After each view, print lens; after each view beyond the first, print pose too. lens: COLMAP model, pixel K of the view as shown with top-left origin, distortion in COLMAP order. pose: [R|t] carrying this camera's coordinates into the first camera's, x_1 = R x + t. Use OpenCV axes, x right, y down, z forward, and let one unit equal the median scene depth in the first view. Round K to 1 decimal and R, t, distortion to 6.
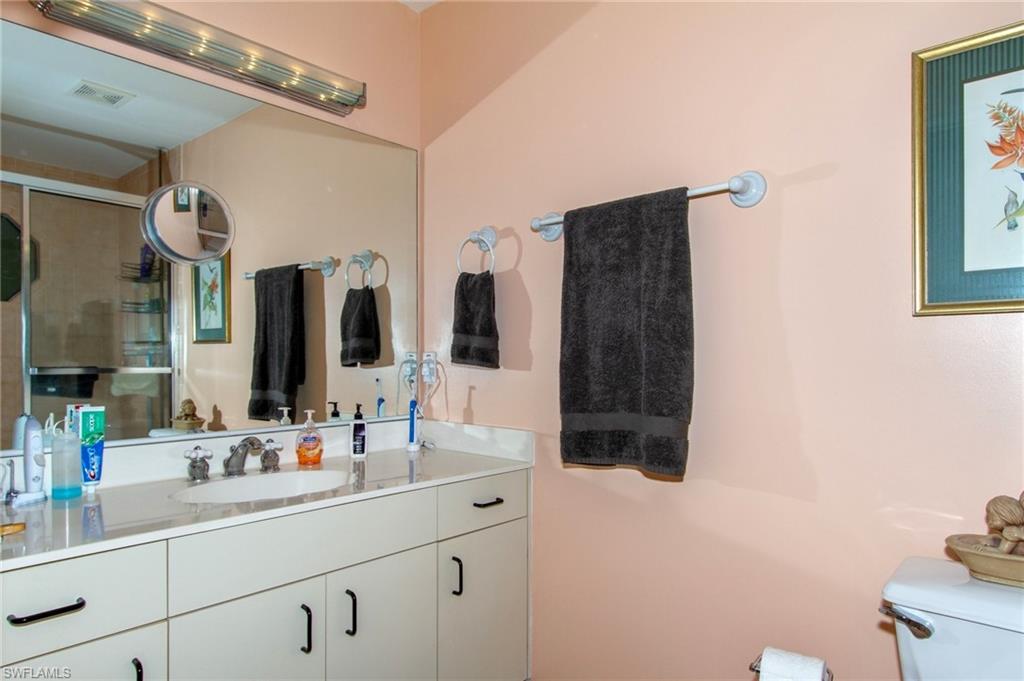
lens RADIAL K [[630.5, 0, 513.1], [0, 630.5, 364.3], [0, 0, 1]] dist [0.003508, 0.000194]
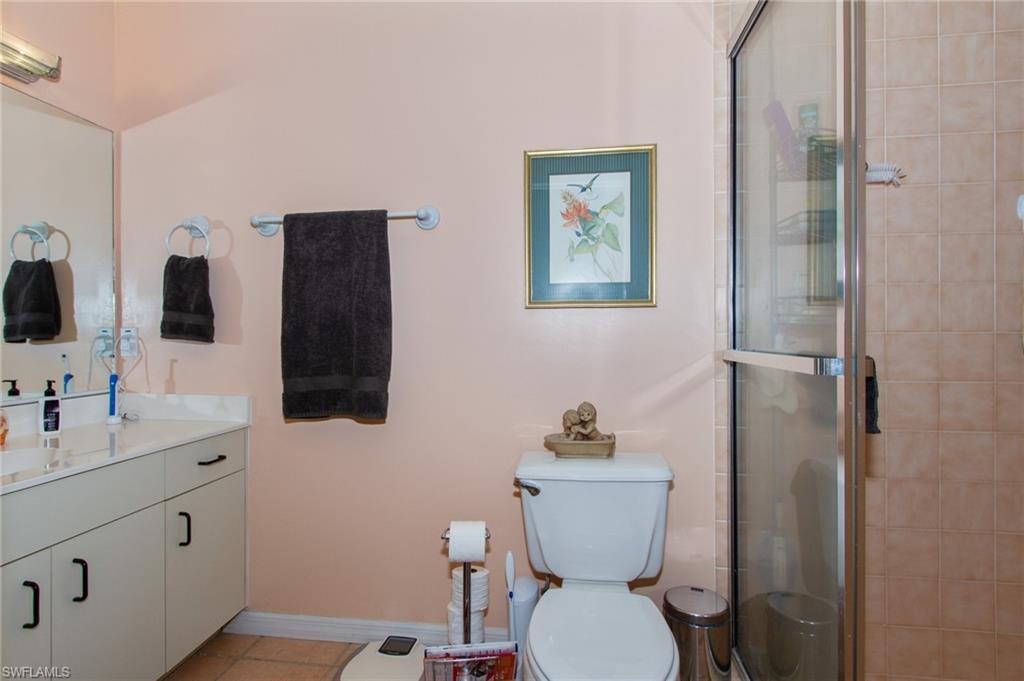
lens RADIAL K [[506.2, 0, 512.0], [0, 506.2, 340.5], [0, 0, 1]] dist [0.004026, -0.000048]
pose [[0.833141, -0.008786, 0.552991, -0.095927], [0.006260, 0.999960, 0.006456, 0.000021], [-0.553026, -0.001917, 0.833162, -0.067413]]
